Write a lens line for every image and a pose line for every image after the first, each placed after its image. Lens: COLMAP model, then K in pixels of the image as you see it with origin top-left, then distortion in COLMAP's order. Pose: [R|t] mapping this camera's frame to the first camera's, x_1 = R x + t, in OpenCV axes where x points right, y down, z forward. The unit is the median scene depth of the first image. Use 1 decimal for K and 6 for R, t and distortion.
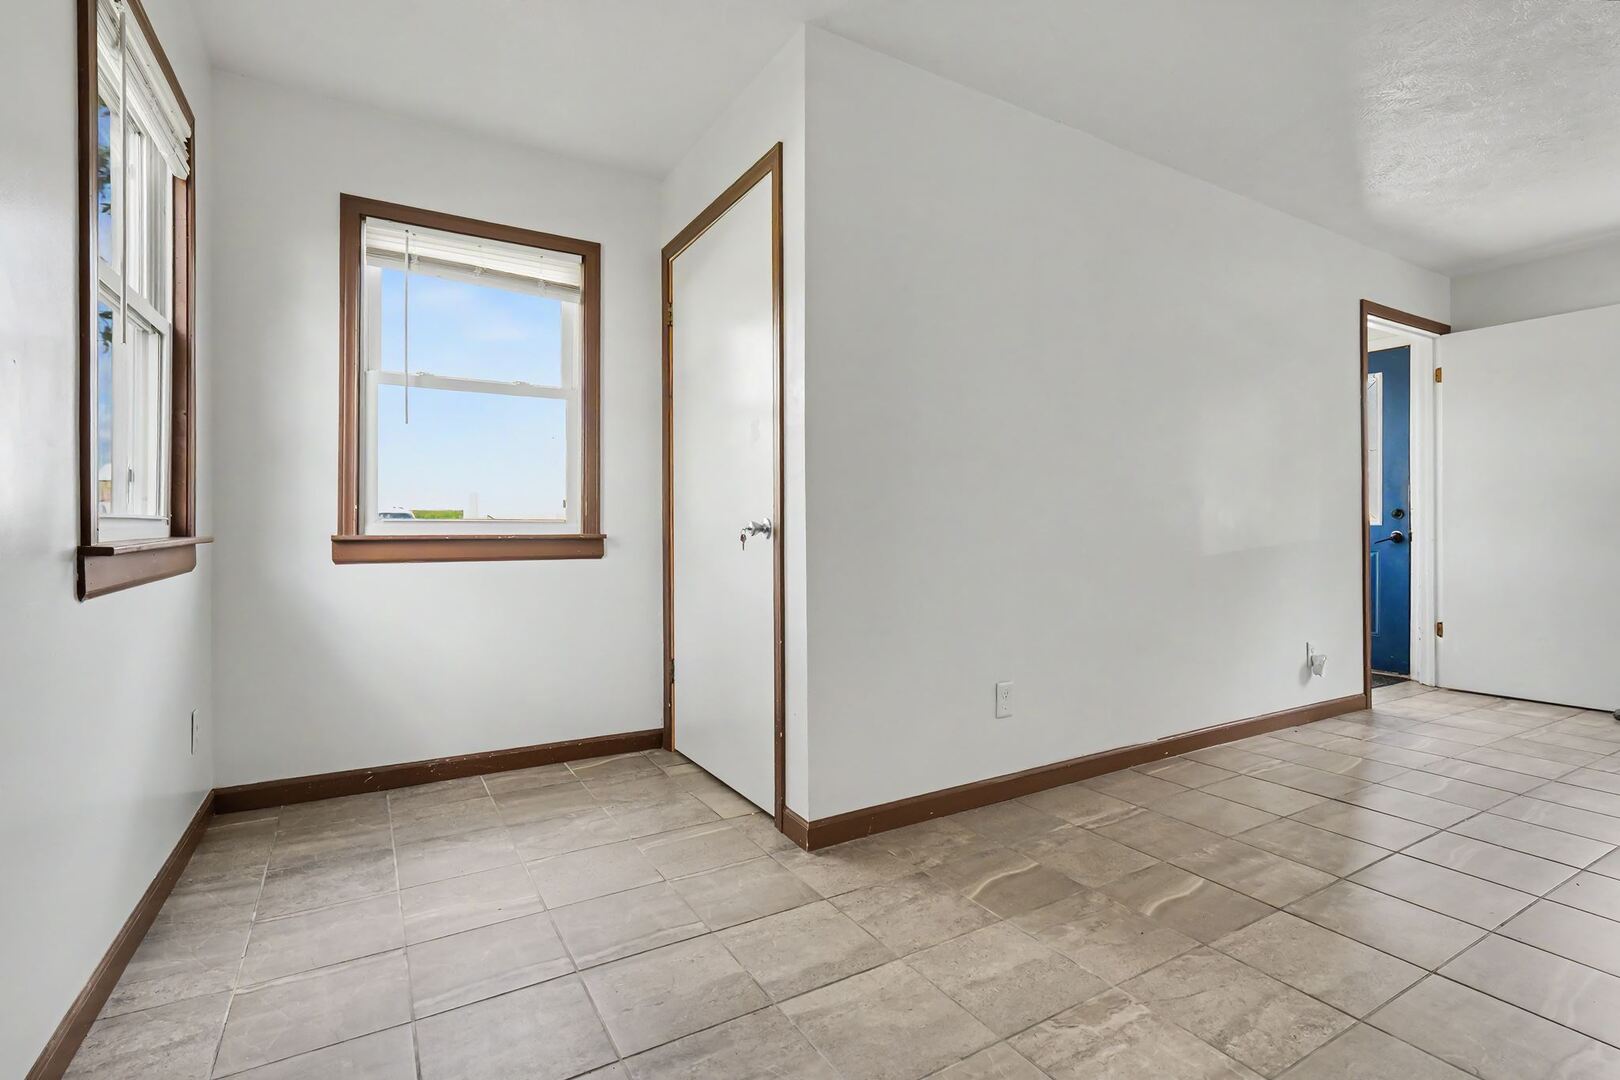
lens RADIAL K [[786.4, 0, 811.2], [0, 786.4, 534.9], [0, 0, 1]] dist [-0.001516, -0.000331]
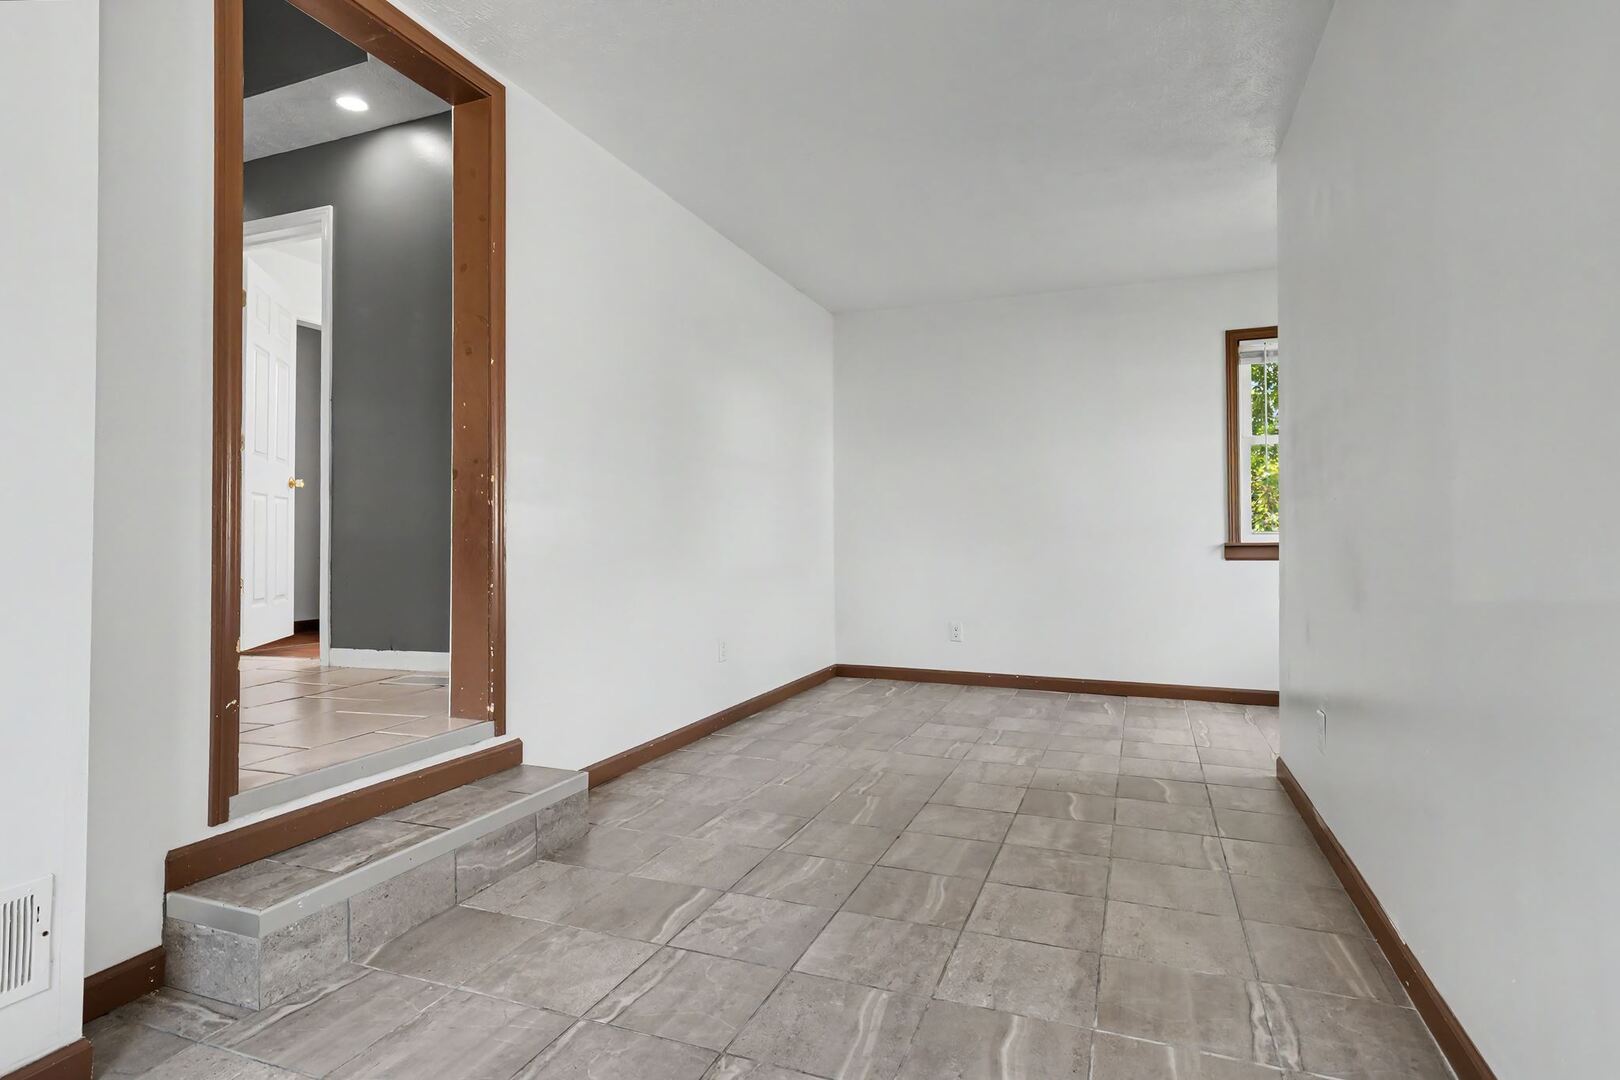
lens RADIAL K [[809.5, 0, 813.4], [0, 809.5, 537.4], [0, 0, 1]] dist [0.001432, 0.000054]
pose [[-0.802117, -0.003669, -0.597155, 1.551325], [0.000181, 0.999980, -0.006387, -0.008608], [0.597166, -0.005231, -0.802100, 1.720686]]
